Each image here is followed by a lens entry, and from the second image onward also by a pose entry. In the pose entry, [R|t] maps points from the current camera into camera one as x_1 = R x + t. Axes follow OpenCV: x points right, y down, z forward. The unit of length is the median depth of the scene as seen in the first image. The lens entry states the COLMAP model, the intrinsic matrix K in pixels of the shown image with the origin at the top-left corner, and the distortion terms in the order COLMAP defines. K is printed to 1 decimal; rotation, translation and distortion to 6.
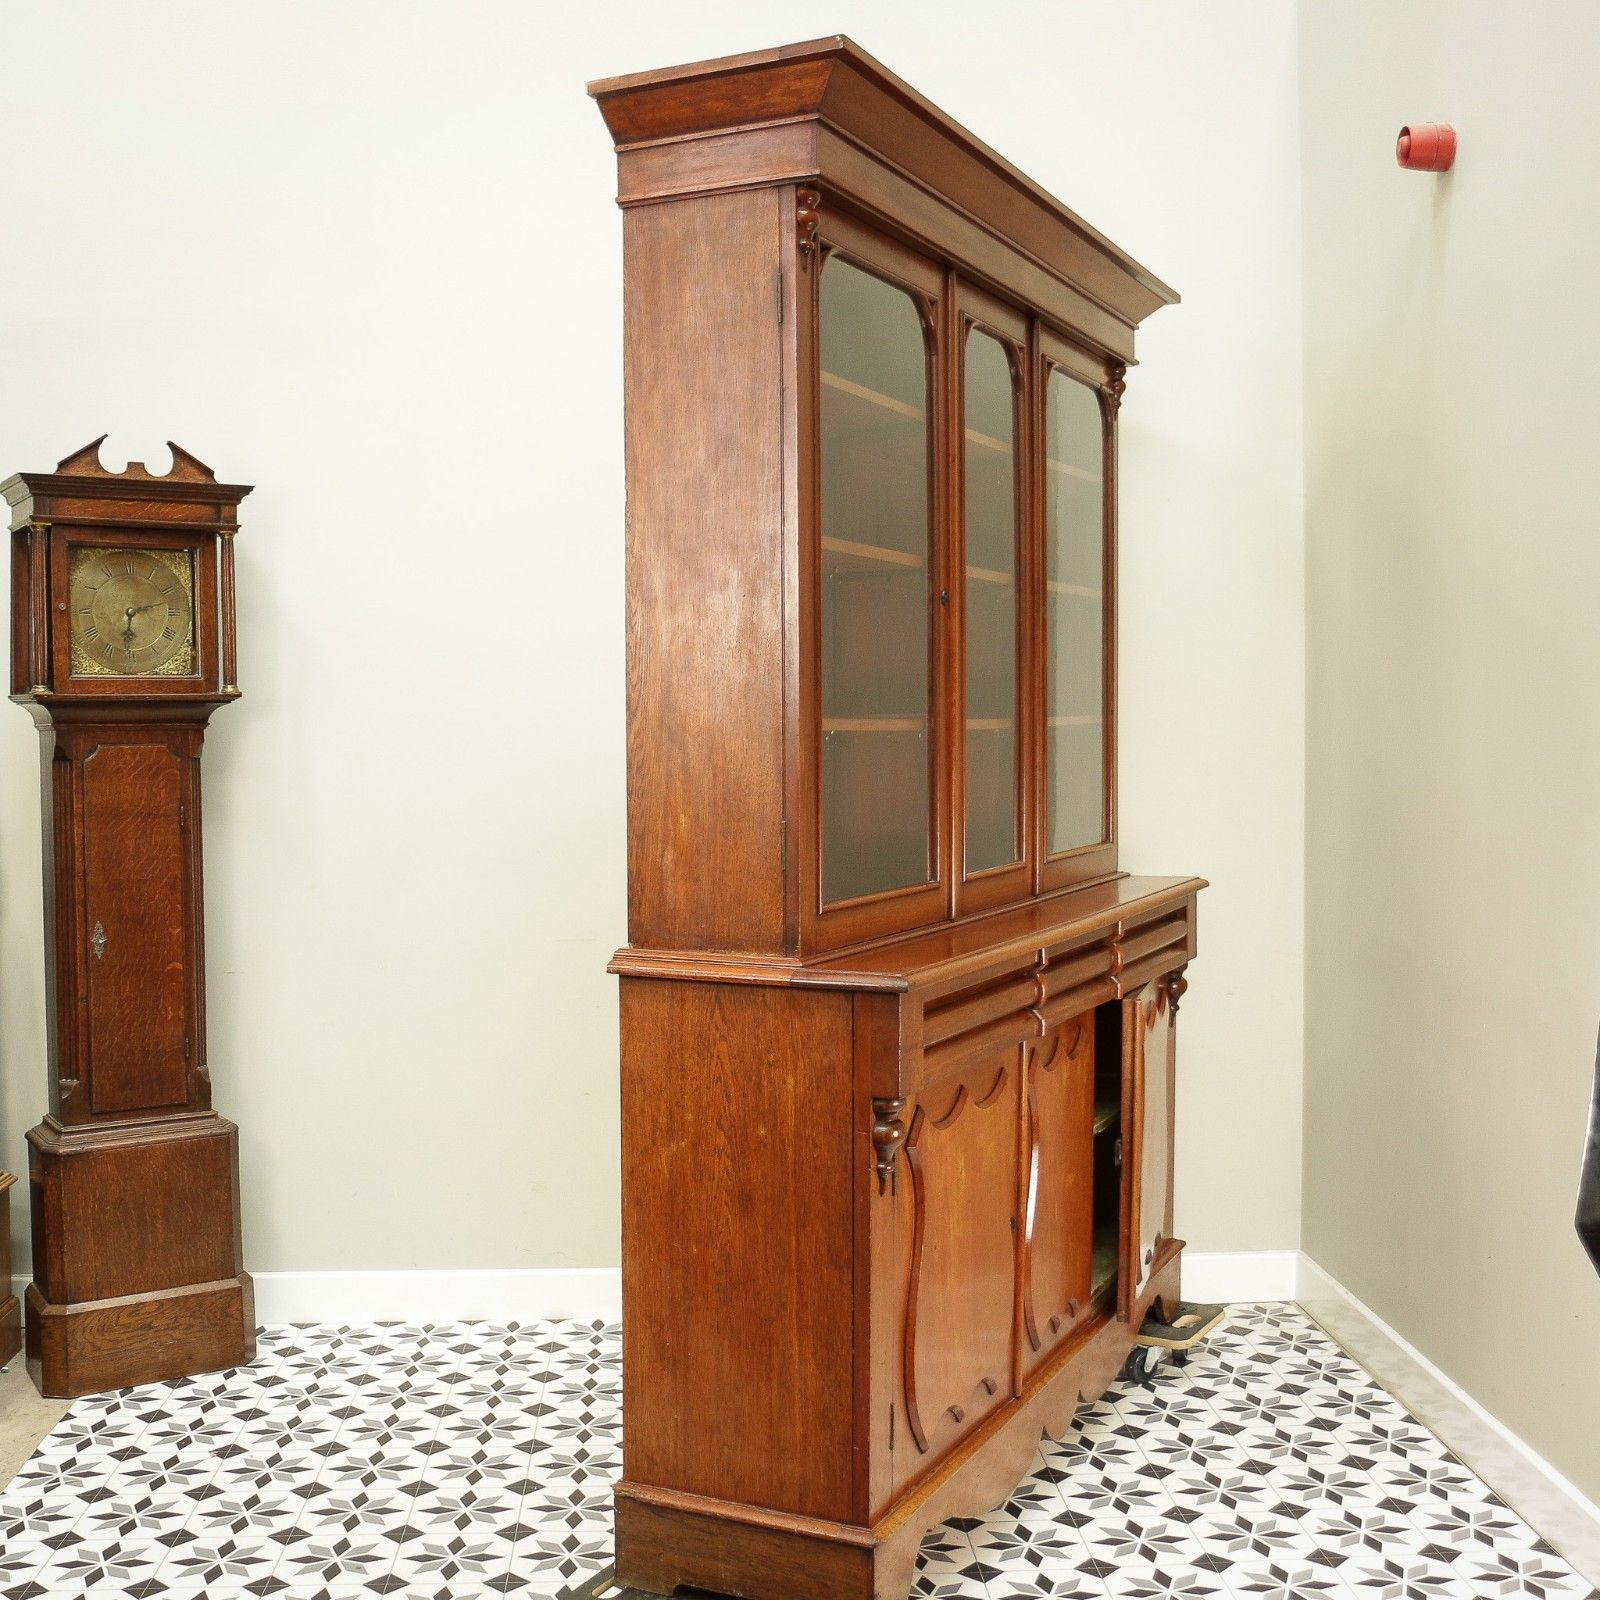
lens RADIAL K [[1892.7, 0, 778.1], [0, 1892.7, 793.0], [0, 0, 1]] dist [-0.077216, 0.066043]
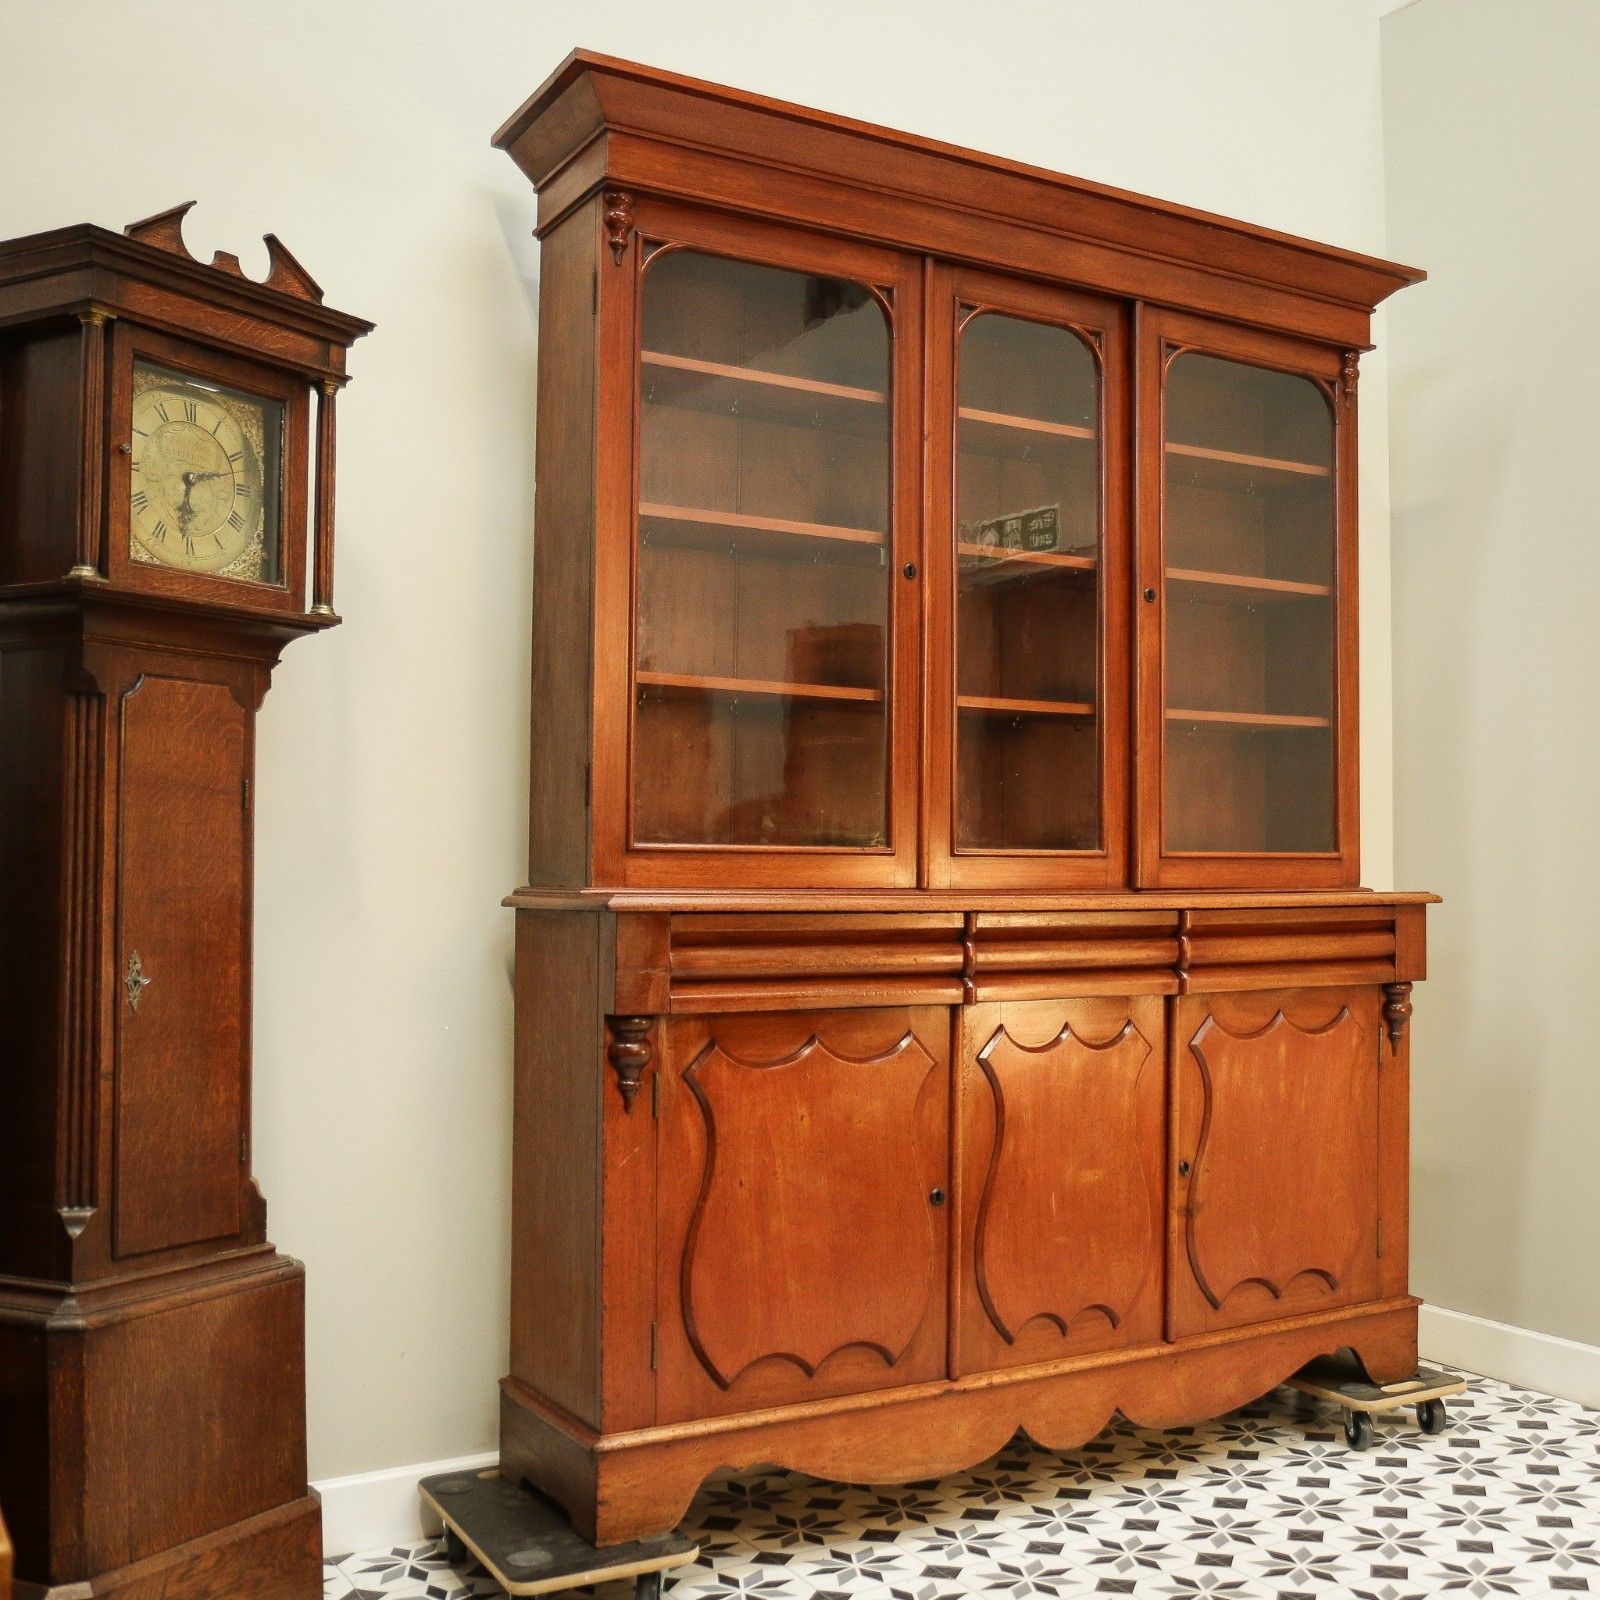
lens RADIAL K [[1858.3, 0, 1061.7], [0, 1858.3, 802.5], [0, 0, 1]] dist [-0.110251, 0.107836]
pose [[0.850121, 0.029040, 0.525786, -0.414599], [0.011092, 0.997269, -0.073016, 0.065821], [-0.526470, 0.067905, 0.847478, 0.306859]]
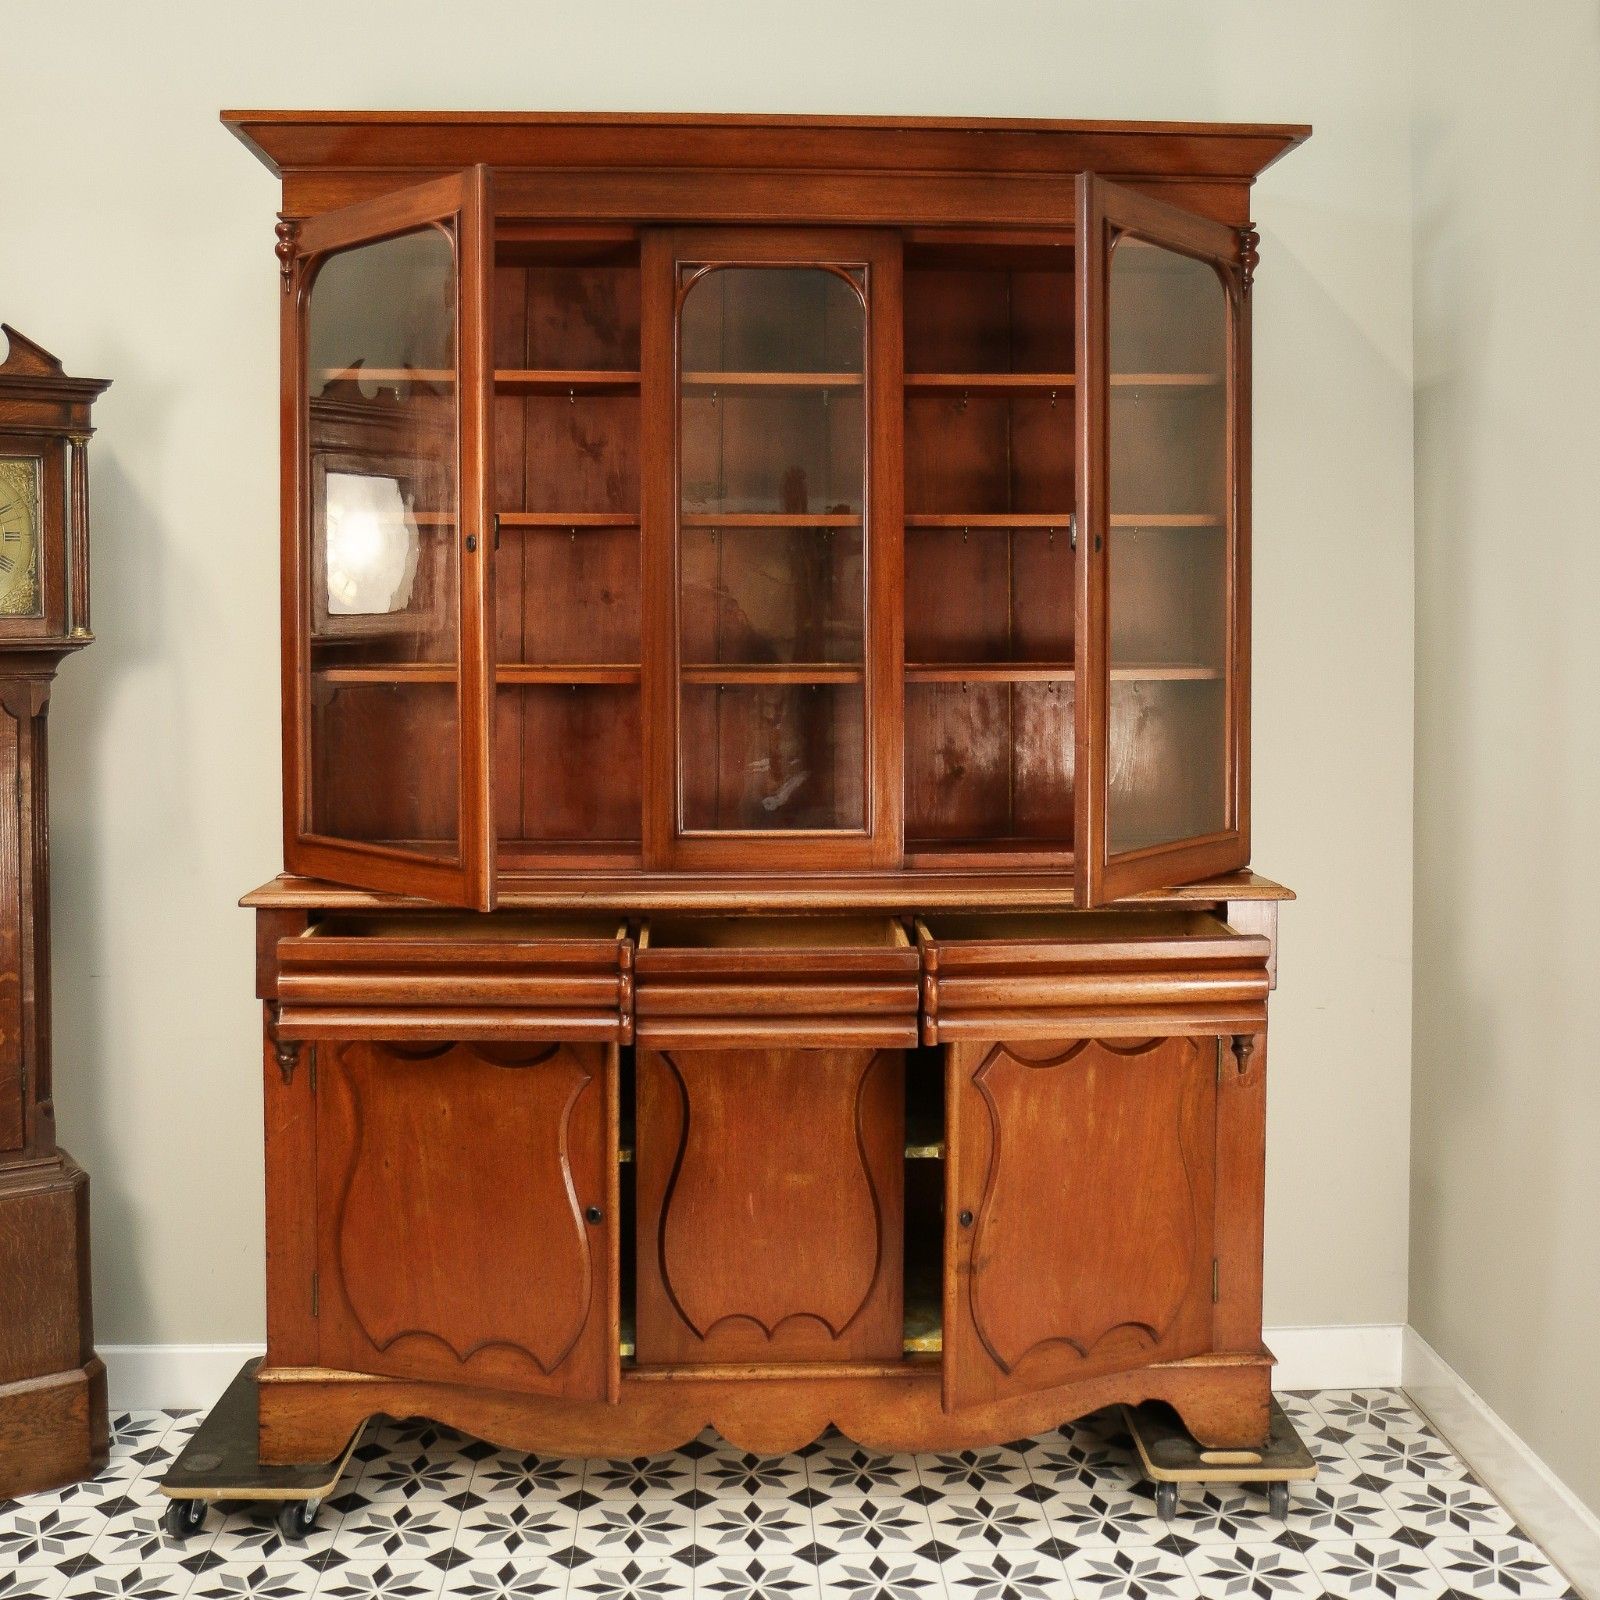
lens RADIAL K [[1875.4, 0, 793.5], [0, 1875.4, 654.9], [0, 0, 1]] dist [-0.082694, 0.077284]
pose [[0.999944, 0.006155, -0.008603, 0.019474], [-0.006326, 0.999779, -0.020028, -0.032214], [0.008478, 0.020082, 0.999762, 0.214552]]
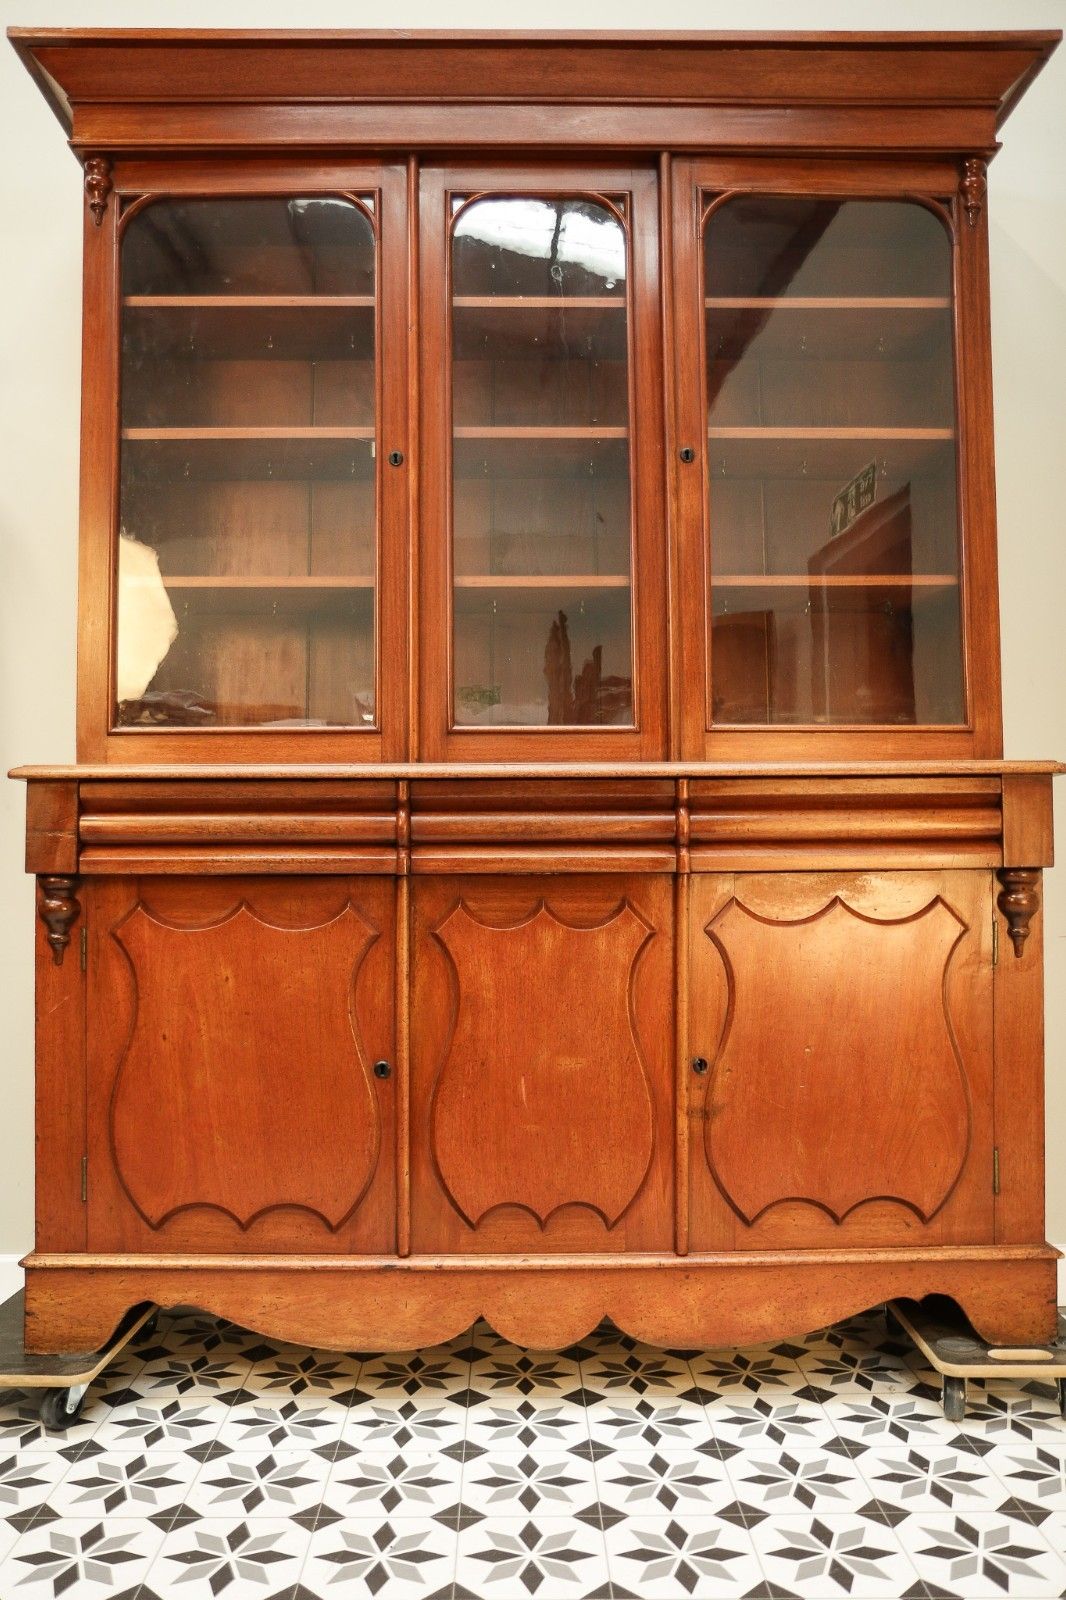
lens RADIAL K [[1261.2, 0, 518.0], [0, 1261.2, 825.9], [0, 0, 1]] dist [-0.094424, 0.098061]
pose [[0.999024, -0.001808, -0.044127, 0.017501], [-0.001314, 0.997503, -0.070606, 0.107745], [0.044144, 0.070595, 0.996528, 0.470752]]
